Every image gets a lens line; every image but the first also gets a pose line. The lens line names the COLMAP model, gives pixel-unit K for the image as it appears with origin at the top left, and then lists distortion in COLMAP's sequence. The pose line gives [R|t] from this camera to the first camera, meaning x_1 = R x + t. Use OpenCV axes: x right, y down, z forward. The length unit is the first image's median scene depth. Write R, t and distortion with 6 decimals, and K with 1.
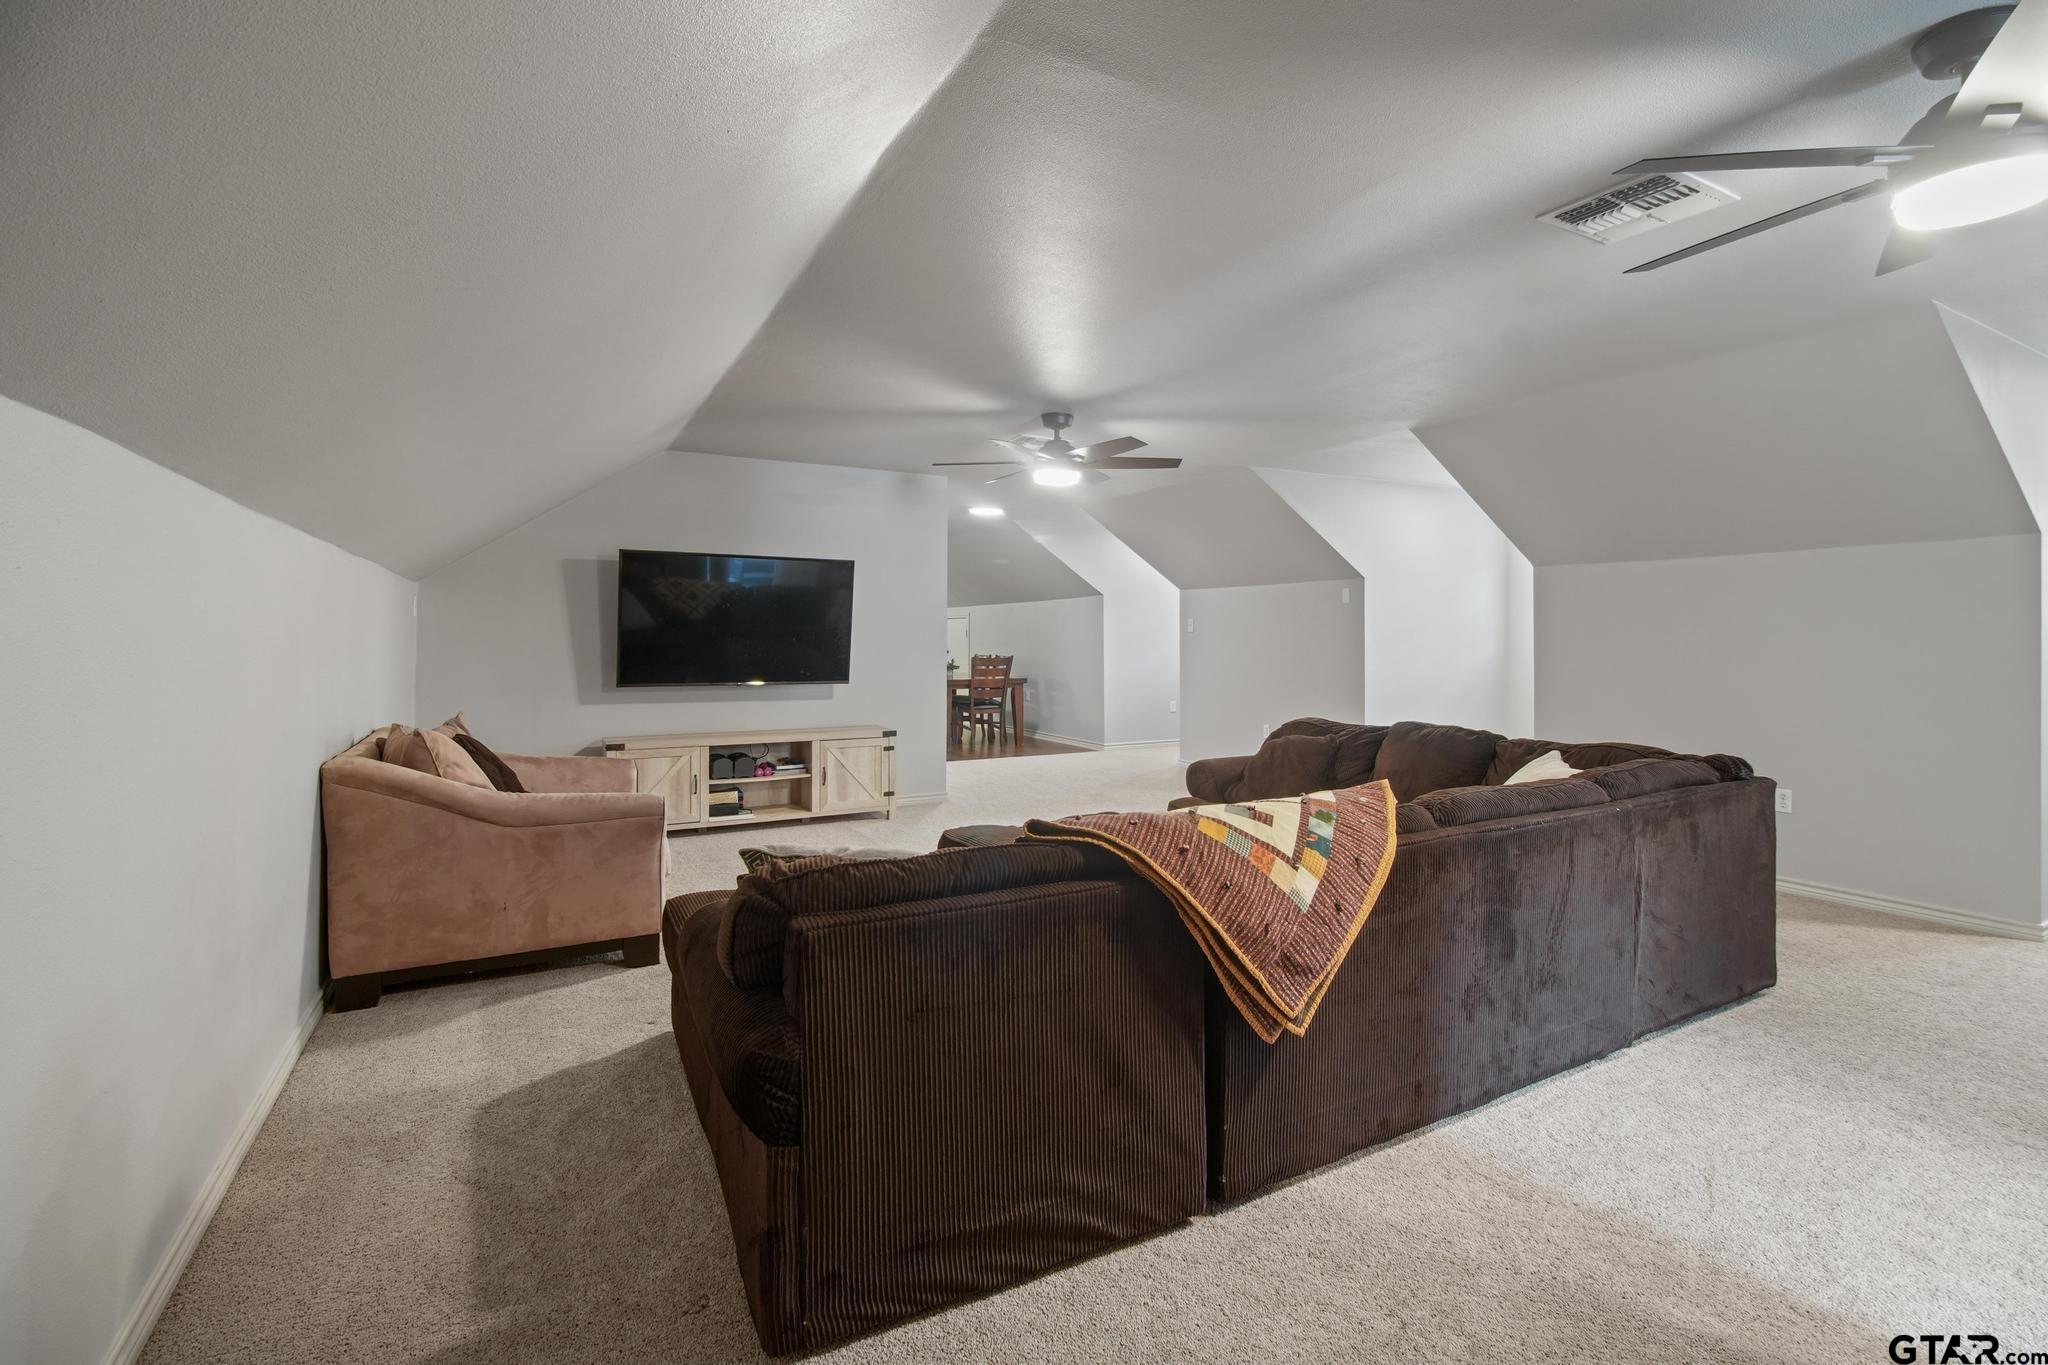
lens RADIAL K [[913.1, 0, 1022.8], [0, 913.1, 659.1], [0, 0, 1]] dist [-0.002993, -0.009102]
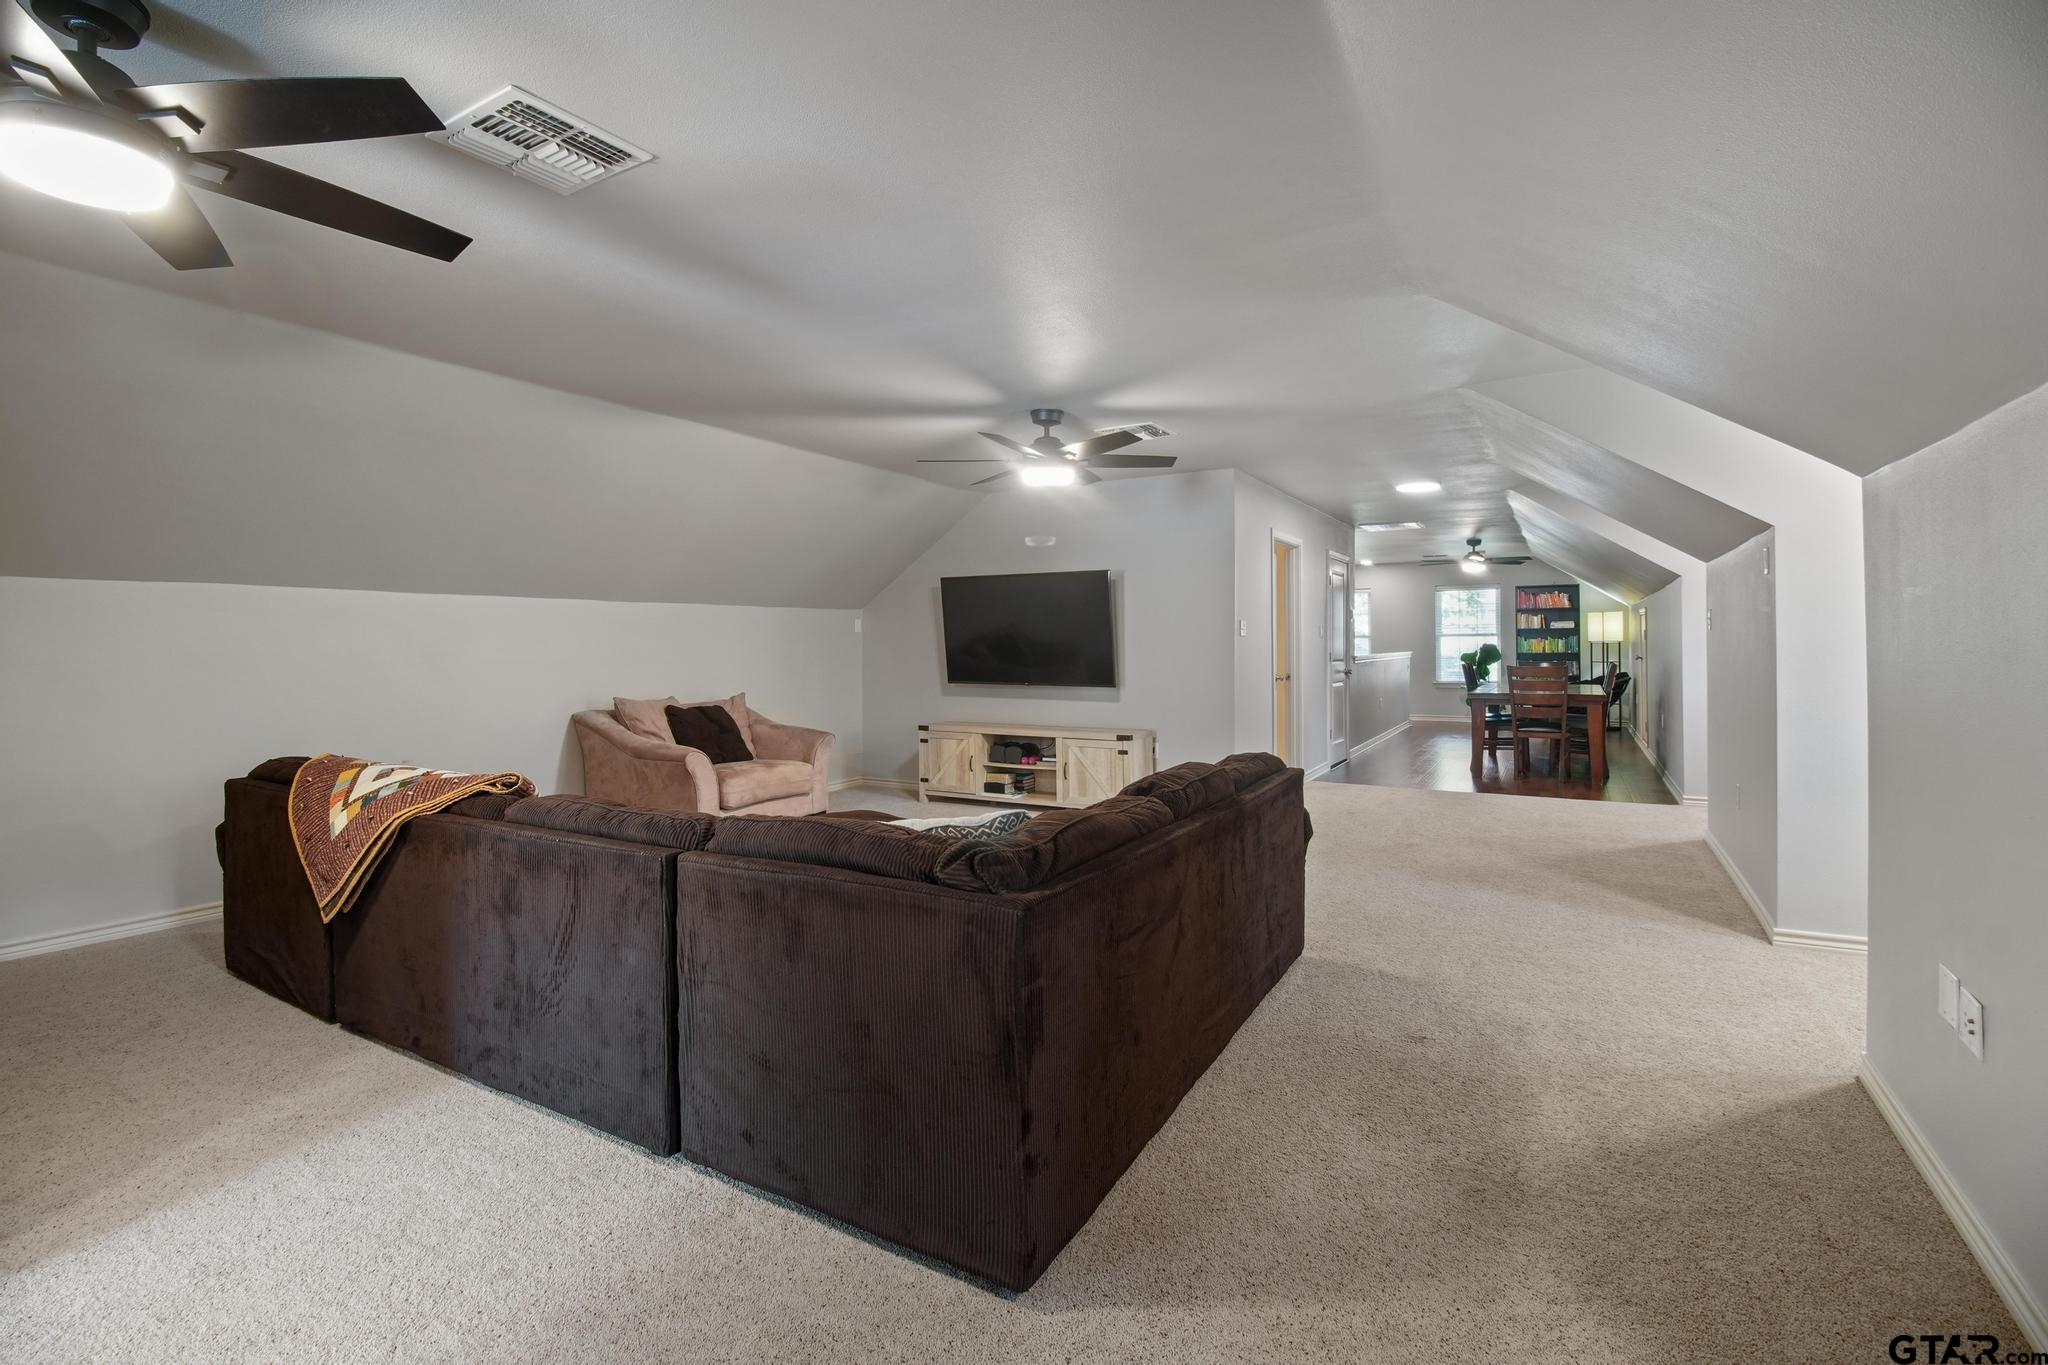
lens RADIAL K [[913.1, 0, 1022.8], [0, 913.1, 659.1], [0, 0, 1]] dist [-0.002993, -0.009102]
pose [[0.529427, 0.009521, -0.848302, 0.716562], [-0.013614, 0.999904, 0.002726, -0.007919], [0.848246, 0.010105, 0.529506, 0.399375]]
